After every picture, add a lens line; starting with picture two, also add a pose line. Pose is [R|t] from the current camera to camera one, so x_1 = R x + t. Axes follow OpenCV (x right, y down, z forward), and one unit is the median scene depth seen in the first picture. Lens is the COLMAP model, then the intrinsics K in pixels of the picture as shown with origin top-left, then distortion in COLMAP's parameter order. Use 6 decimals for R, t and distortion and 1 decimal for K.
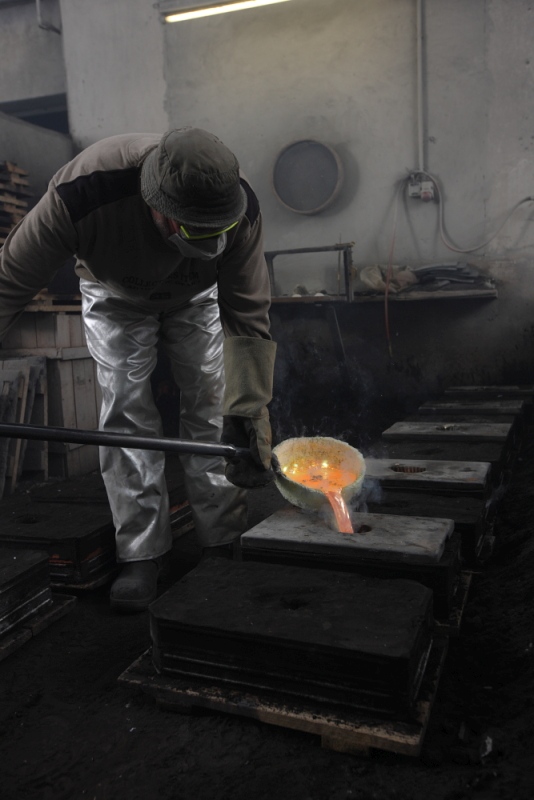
lens RADIAL K [[714.2, 0, 265.4], [0, 714.2, 399.7], [0, 0, 1]] dist [-0.008627, 0.123689]
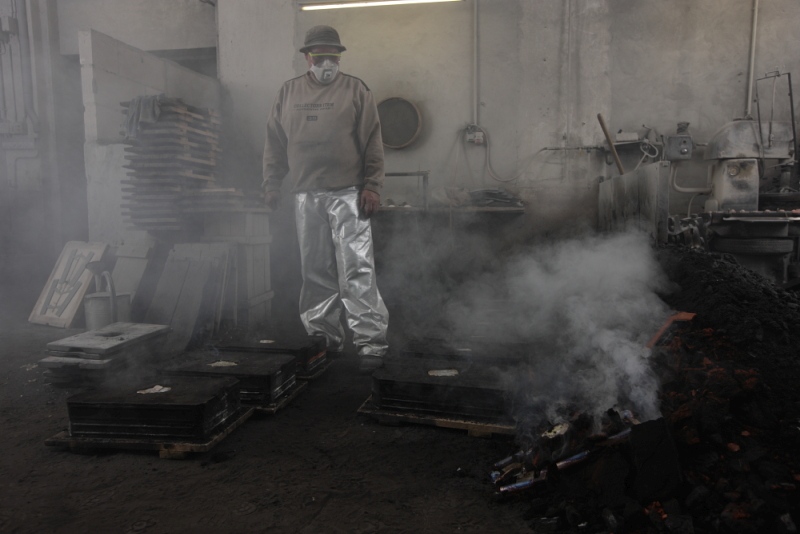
lens RADIAL K [[600.0, 0, 400.6], [0, 600.0, 265.7], [0, 0, 1]] dist [-0.030144, 0.091114]
pose [[0.989744, 0.029631, 0.139747, -0.144212], [-0.024741, 0.999024, -0.036599, 0.025364], [-0.140695, 0.032766, 0.989511, -0.270666]]
